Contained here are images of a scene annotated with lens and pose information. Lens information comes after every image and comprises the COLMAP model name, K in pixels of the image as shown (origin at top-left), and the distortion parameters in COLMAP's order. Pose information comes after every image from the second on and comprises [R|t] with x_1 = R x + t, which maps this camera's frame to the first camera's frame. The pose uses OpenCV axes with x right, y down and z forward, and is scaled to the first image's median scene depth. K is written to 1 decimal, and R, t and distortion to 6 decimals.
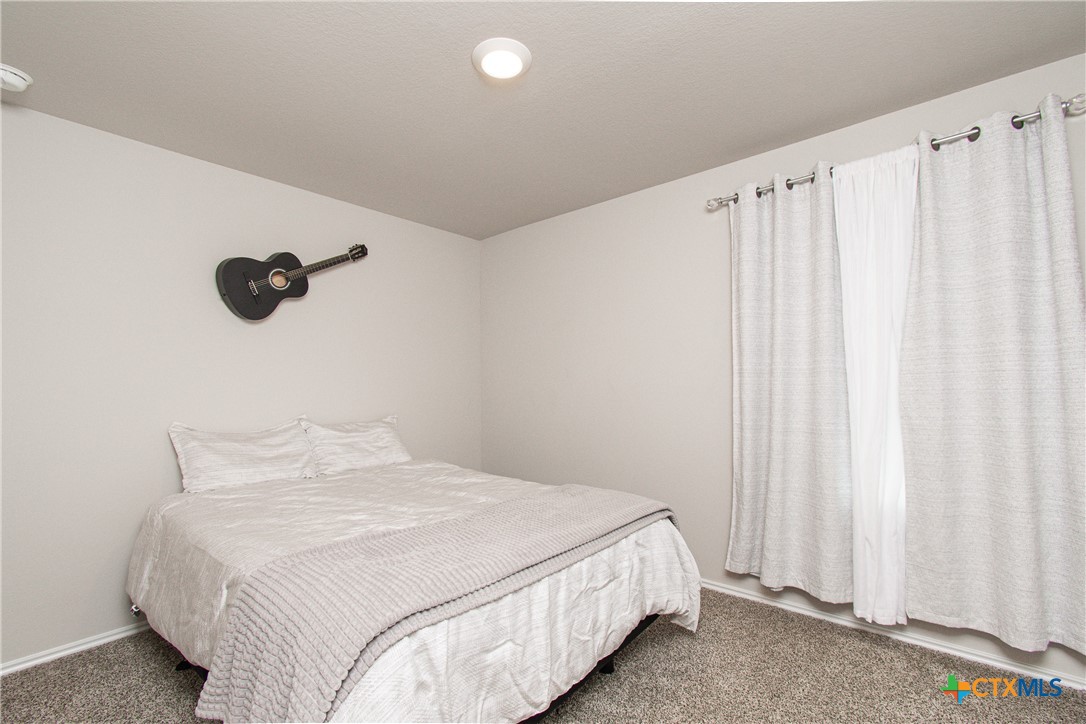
lens RADIAL K [[491.0, 0, 541.7], [0, 491.0, 390.6], [0, 0, 1]] dist [0.000756, 0.000059]
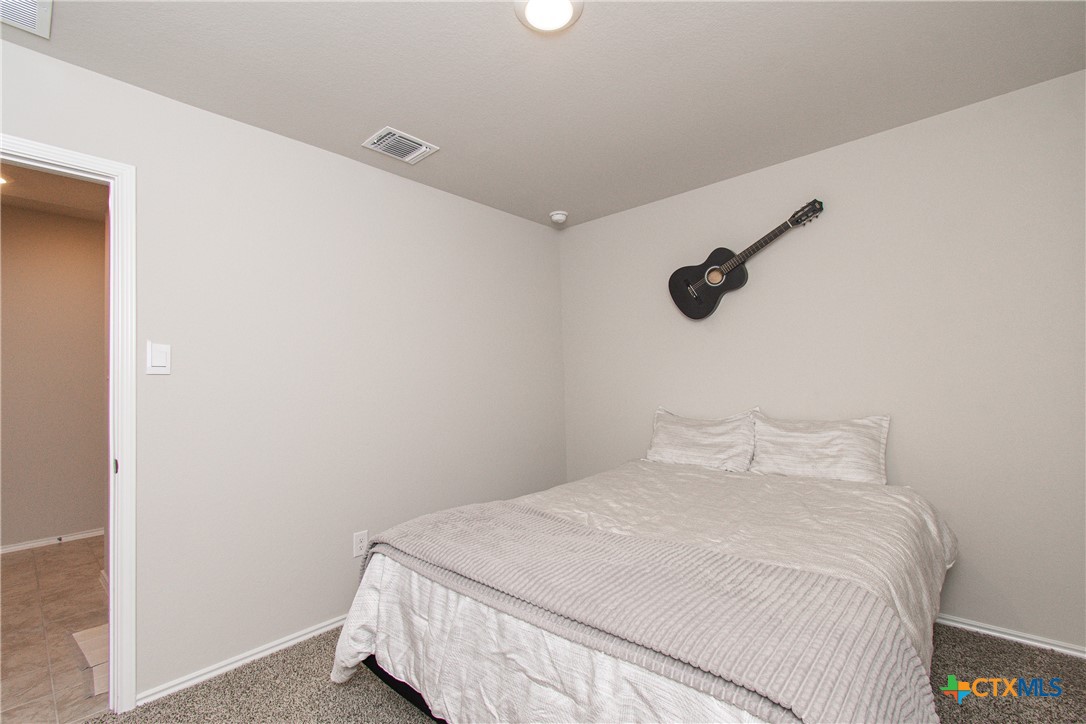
lens RADIAL K [[481.4, 0, 541.7], [0, 481.4, 383.8], [0, 0, 1]] dist [-0.000012, 0.000139]
pose [[-0.034770, 0.010198, -0.999343, 0.504732], [0.014545, 0.999847, 0.009697, -0.012453], [0.999289, -0.014199, -0.034913, 0.662979]]
